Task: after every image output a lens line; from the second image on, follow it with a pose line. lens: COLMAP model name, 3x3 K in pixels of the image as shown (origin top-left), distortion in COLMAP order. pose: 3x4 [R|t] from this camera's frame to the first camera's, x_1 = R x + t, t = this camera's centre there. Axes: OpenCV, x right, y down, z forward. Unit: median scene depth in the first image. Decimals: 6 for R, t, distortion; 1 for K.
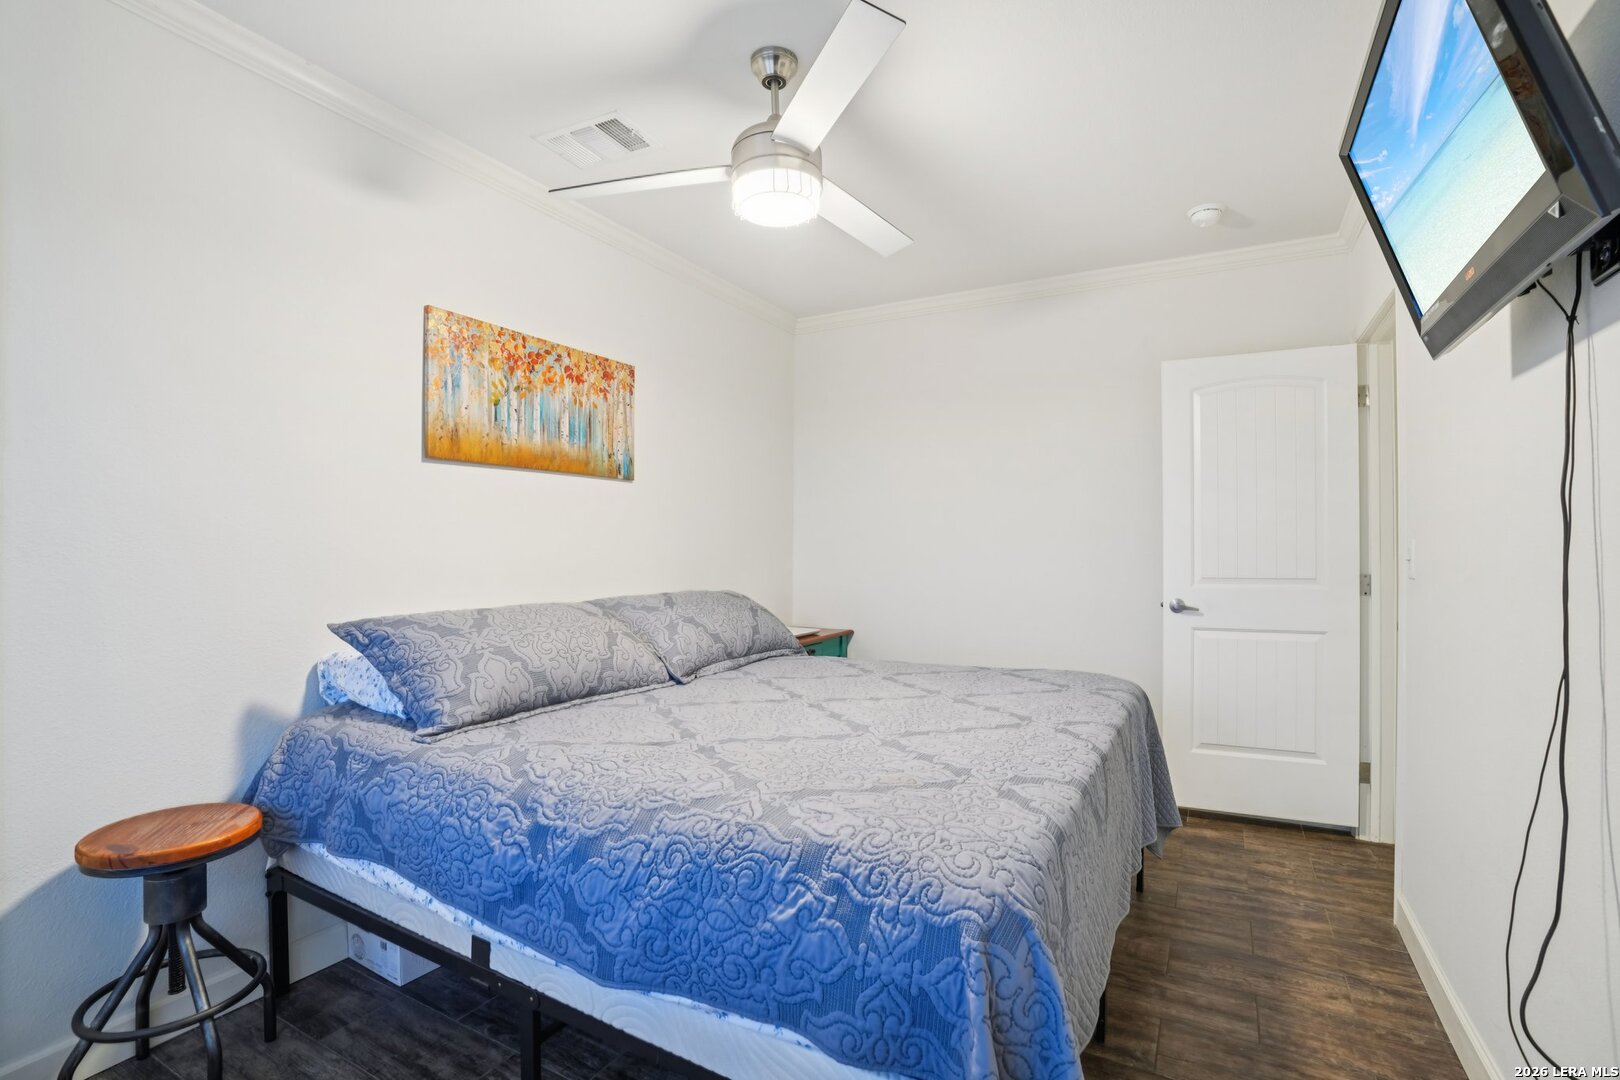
lens RADIAL K [[751.7, 0, 823.9], [0, 751.7, 548.2], [0, 0, 1]] dist [-0.059968, 0.022467]
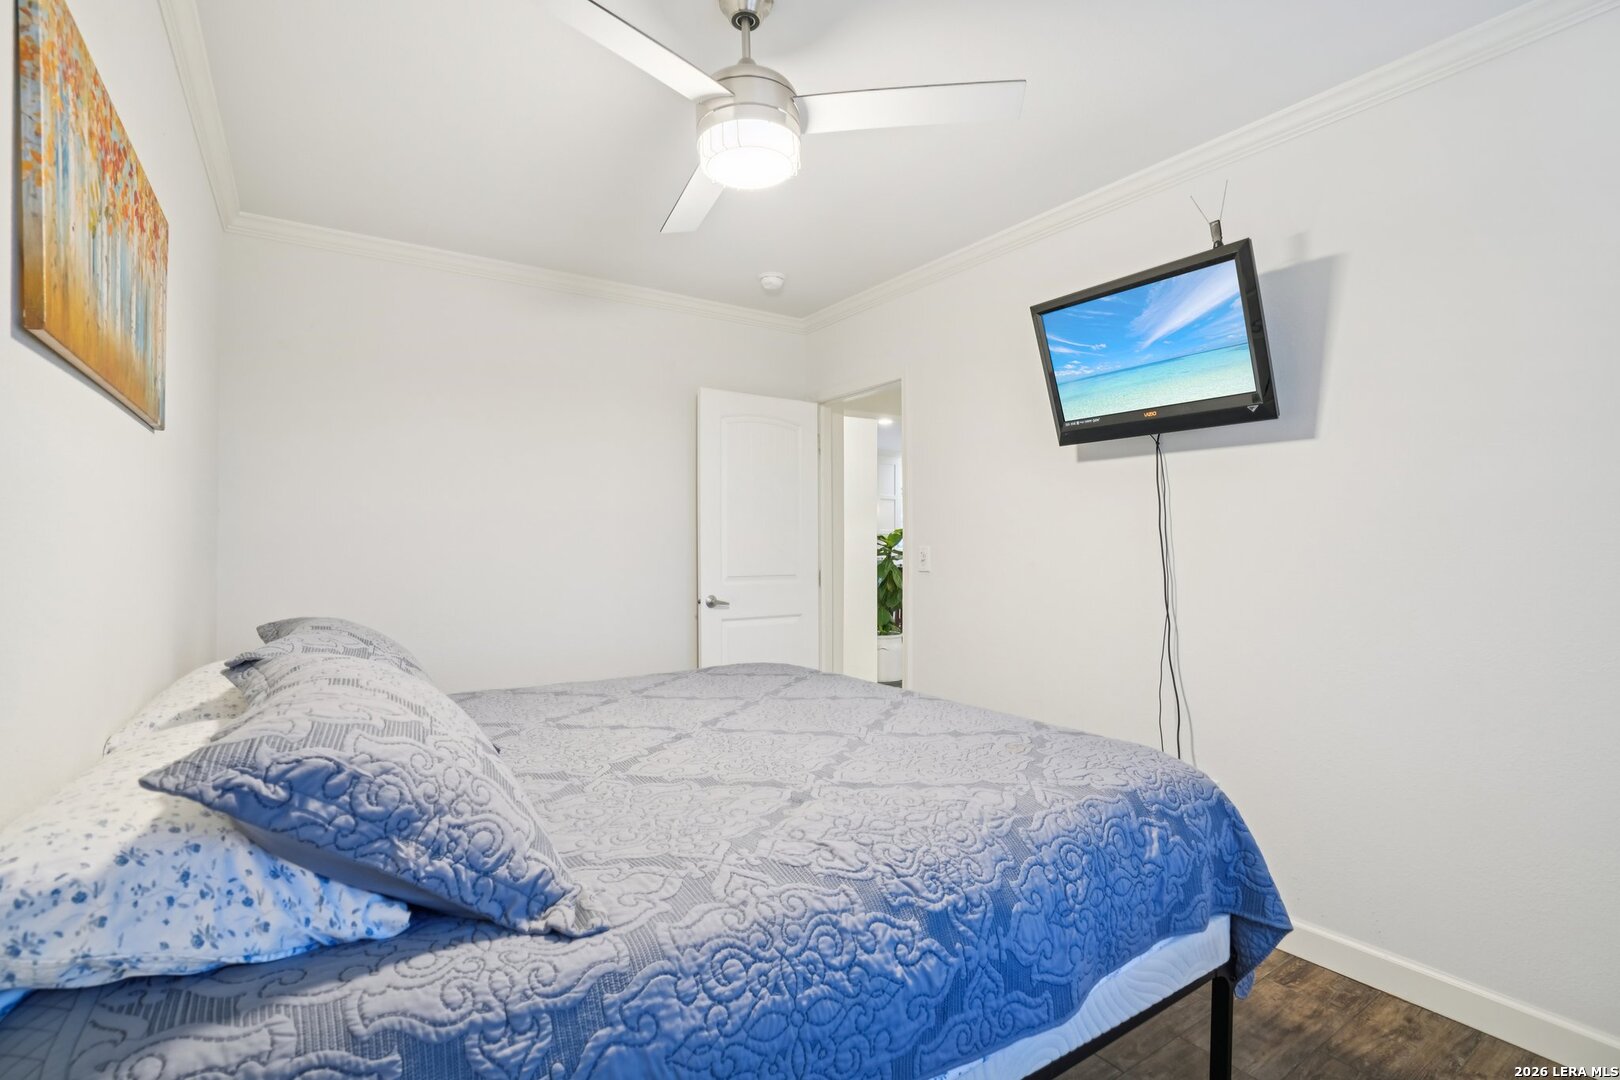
lens RADIAL K [[751.7, 0, 810.4], [0, 751.7, 545.1], [0, 0, 1]] dist [-0.059968, 0.022467]
pose [[0.464833, 0.003386, 0.885392, -0.652287], [0.003392, 0.999979, -0.005605, -0.004019], [-0.885392, 0.005608, 0.464811, 0.434754]]
